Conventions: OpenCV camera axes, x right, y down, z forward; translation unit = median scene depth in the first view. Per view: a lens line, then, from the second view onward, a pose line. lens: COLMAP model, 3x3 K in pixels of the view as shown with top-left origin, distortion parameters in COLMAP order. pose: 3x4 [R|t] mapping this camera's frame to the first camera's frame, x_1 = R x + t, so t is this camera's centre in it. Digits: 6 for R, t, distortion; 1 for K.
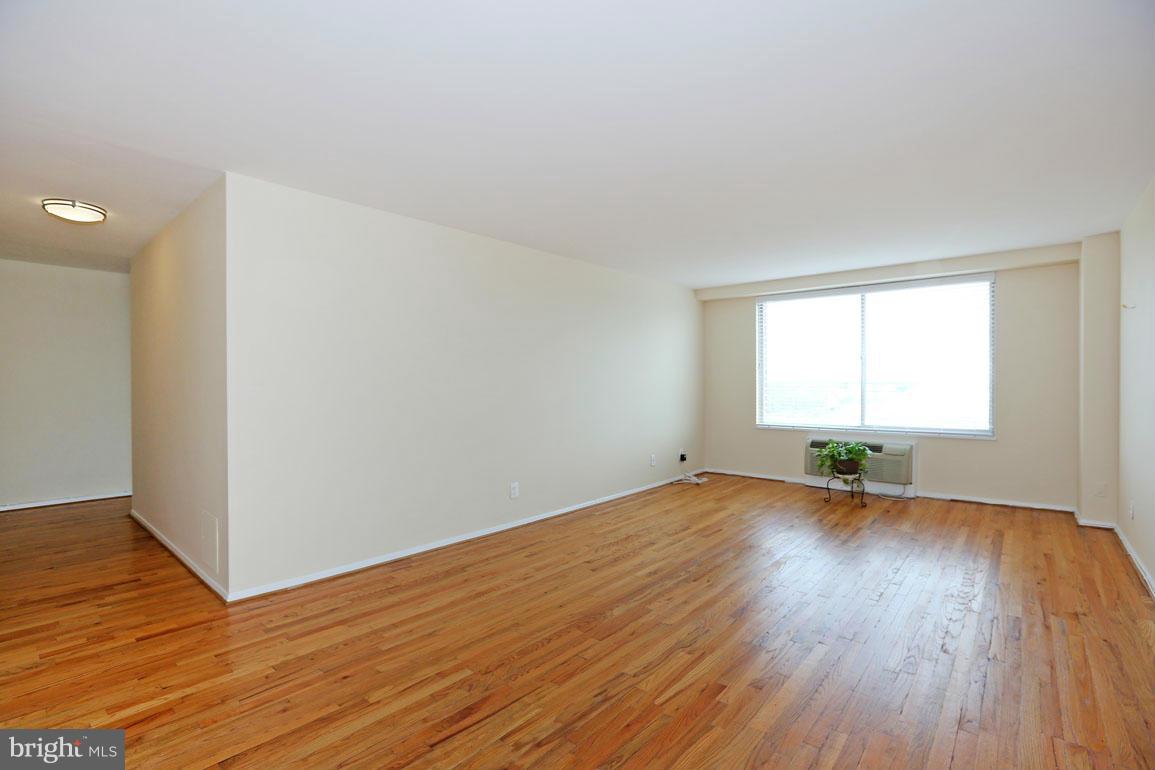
lens RADIAL K [[532.4, 0, 577.5], [0, 532.4, 385.0], [0, 0, 1]] dist [-0.044638, 0.014730]
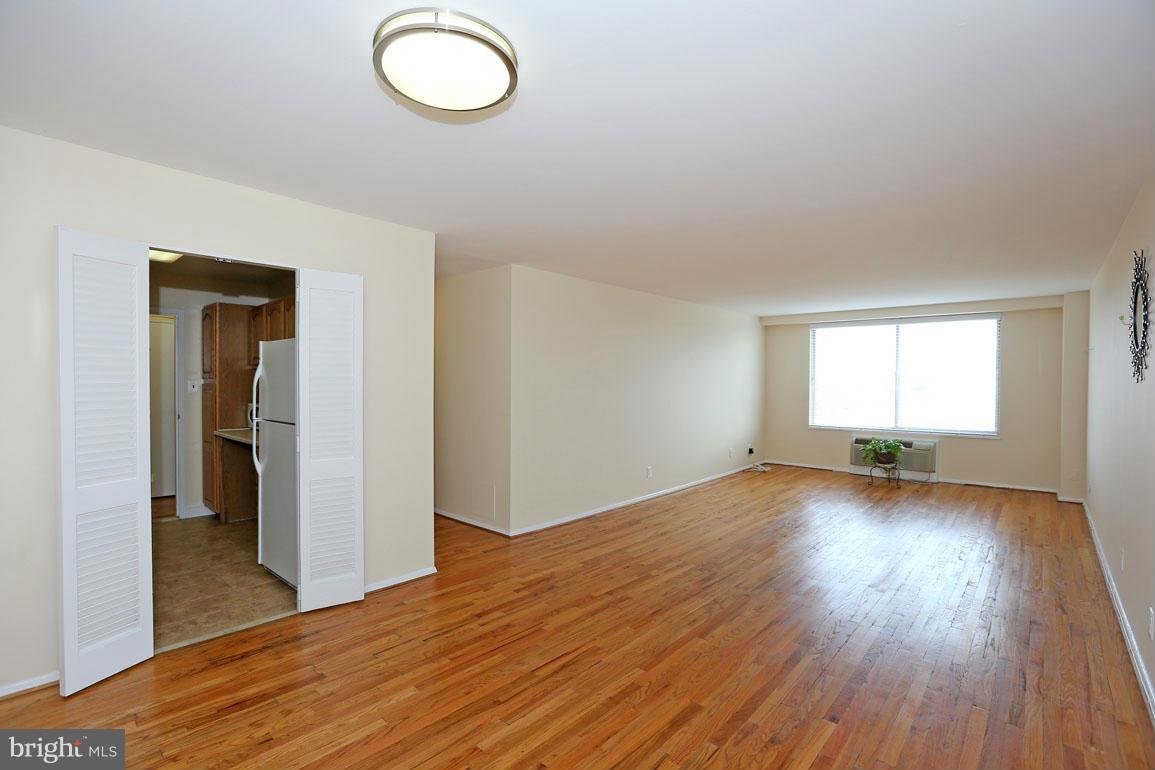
lens RADIAL K [[532.4, 0, 577.5], [0, 532.4, 385.0], [0, 0, 1]] dist [-0.044638, 0.014730]
pose [[0.999759, 0.007573, -0.020619, -0.293102], [-0.007459, 0.999956, 0.005608, -0.037886], [0.020660, -0.005452, 0.999772, -0.413198]]
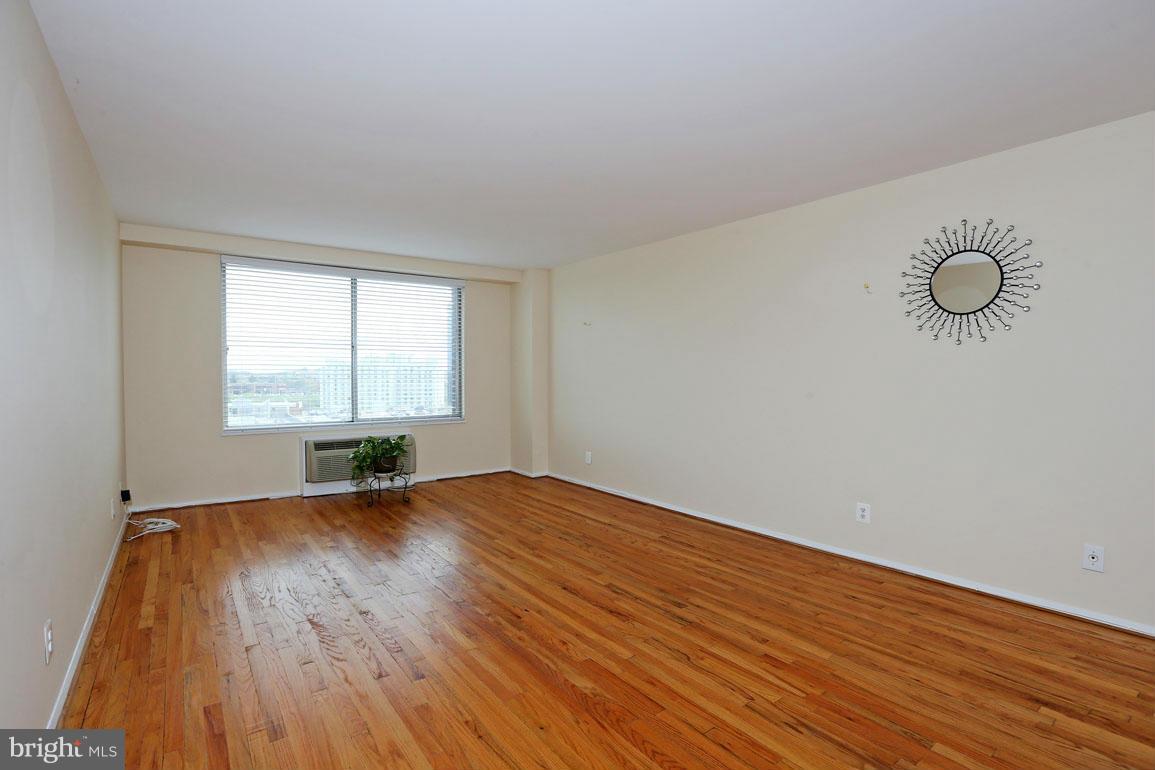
lens RADIAL K [[558.6, 0, 577.5], [0, 558.6, 385.0], [0, 0, 1]] dist [-0.034397, 0.000281]
pose [[0.222434, -0.016173, 0.974814, -0.442009], [-0.002144, 0.999852, 0.017077, -0.000141], [-0.974945, -0.005888, 0.222366, 0.551518]]
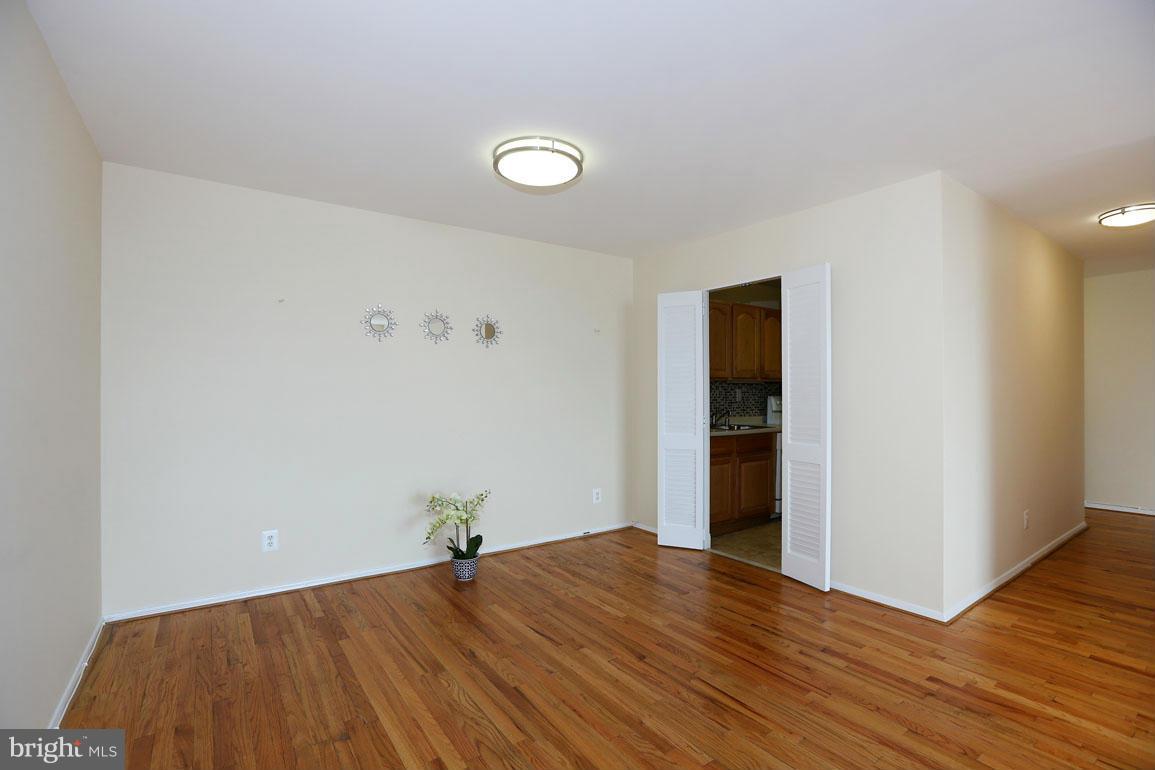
lens RADIAL K [[532.4, 0, 577.5], [0, 532.4, 385.0], [0, 0, 1]] dist [-0.044638, 0.014730]
pose [[-0.237064, -0.012977, -0.971407, 0.184194], [0.004361, 0.999886, -0.014422, -0.004831], [0.971484, -0.007655, -0.236980, 0.166740]]
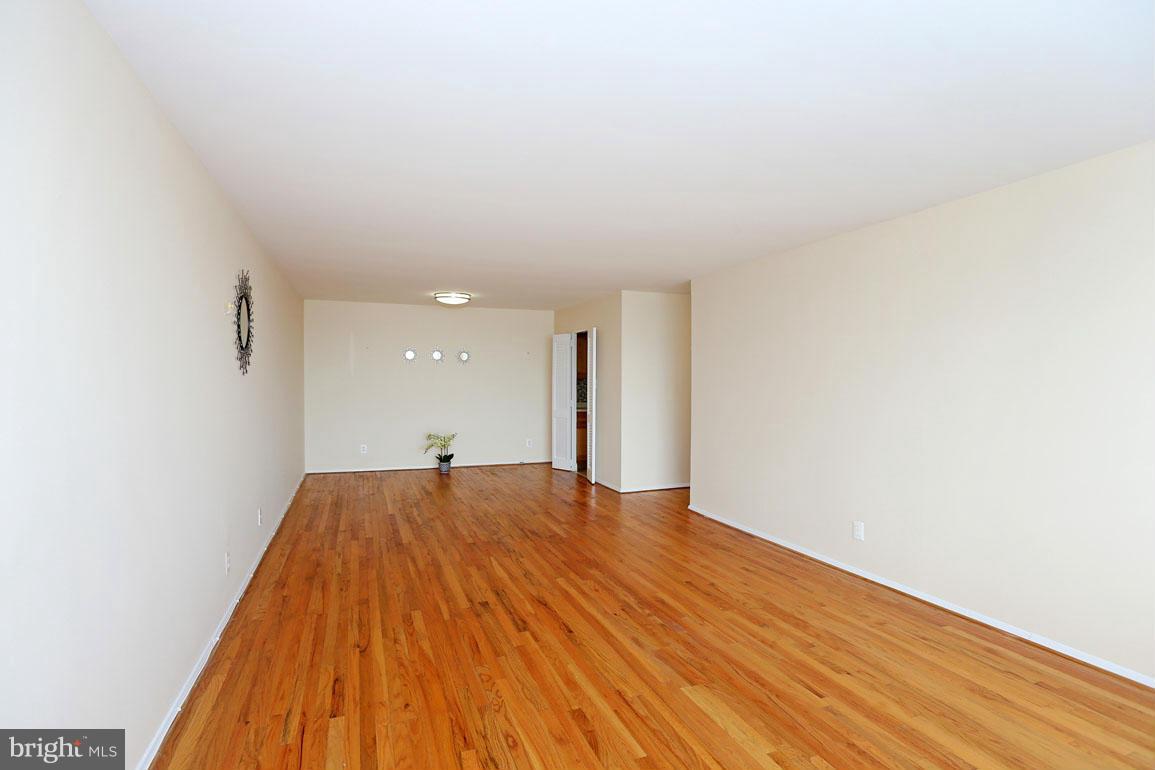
lens RADIAL K [[558.6, 0, 577.5], [0, 558.6, 385.0], [0, 0, 1]] dist [-0.034397, 0.000281]
pose [[-0.465844, 0.011178, -0.884796, 0.871199], [-0.000304, 0.999918, 0.012793, -0.037869], [0.884867, 0.006228, -0.465802, 1.058729]]
